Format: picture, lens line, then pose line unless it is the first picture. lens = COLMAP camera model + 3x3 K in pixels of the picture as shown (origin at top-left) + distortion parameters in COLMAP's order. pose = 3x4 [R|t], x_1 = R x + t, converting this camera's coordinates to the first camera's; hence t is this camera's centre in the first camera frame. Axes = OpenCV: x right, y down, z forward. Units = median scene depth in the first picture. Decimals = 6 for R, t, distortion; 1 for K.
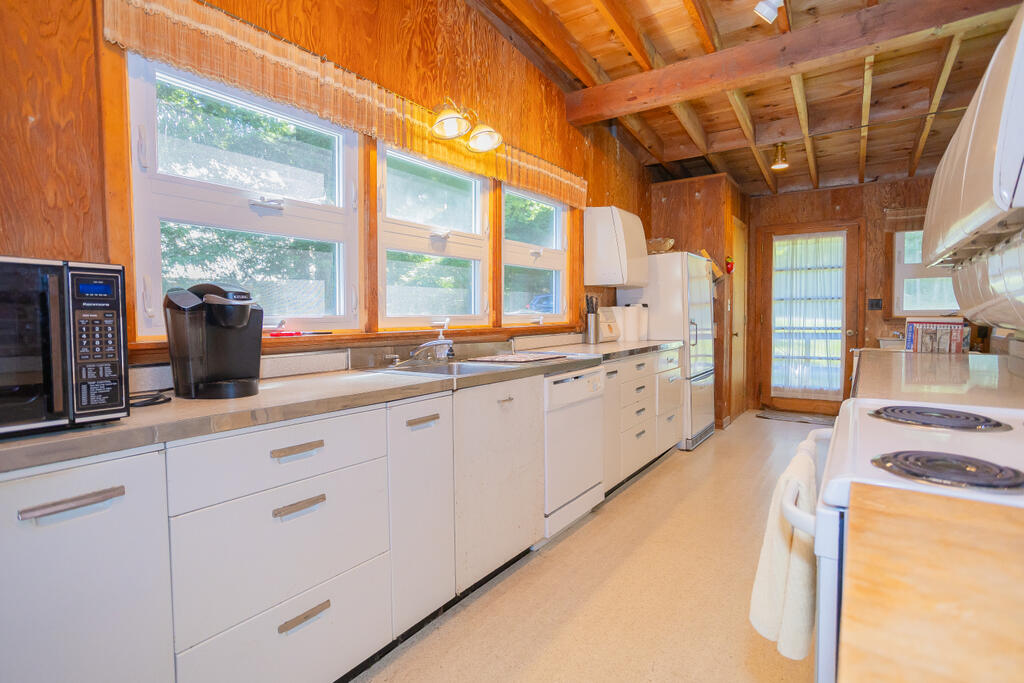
lens RADIAL K [[506.8, 0, 519.7], [0, 506.8, 339.6], [0, 0, 1]] dist [-0.052870, 0.031845]
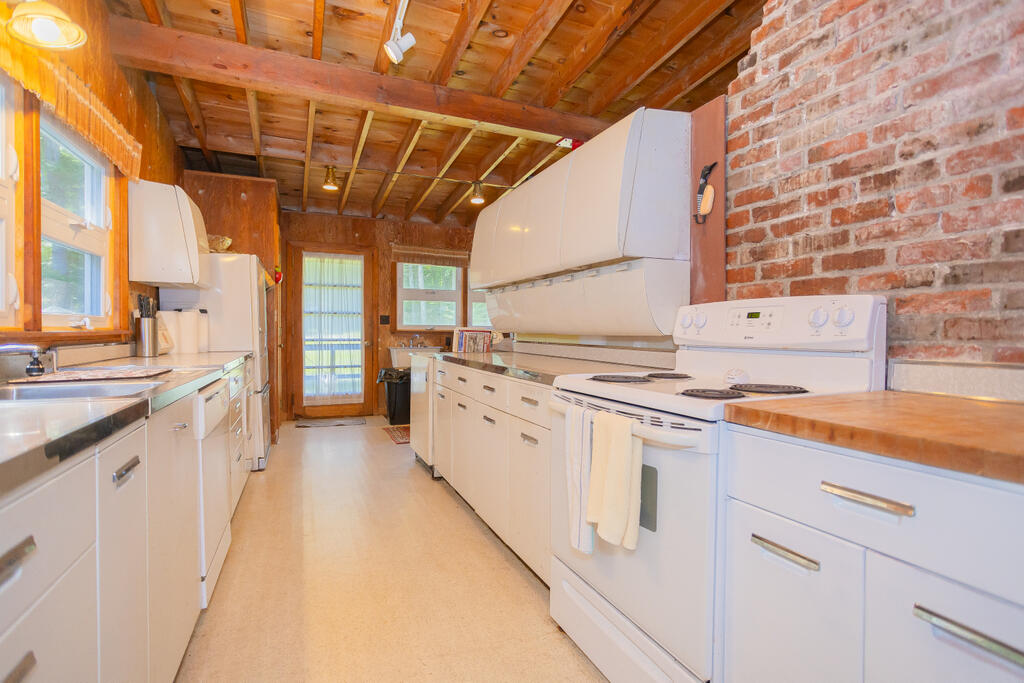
lens RADIAL K [[494.0, 0, 515.0], [0, 494.0, 338.1], [0, 0, 1]] dist [0.000425, 0.001539]
pose [[0.532978, -0.000156, 0.846129, -0.156687], [0.033047, 0.999241, -0.020633, 0.010747], [-0.845483, 0.038959, 0.532579, 0.103674]]
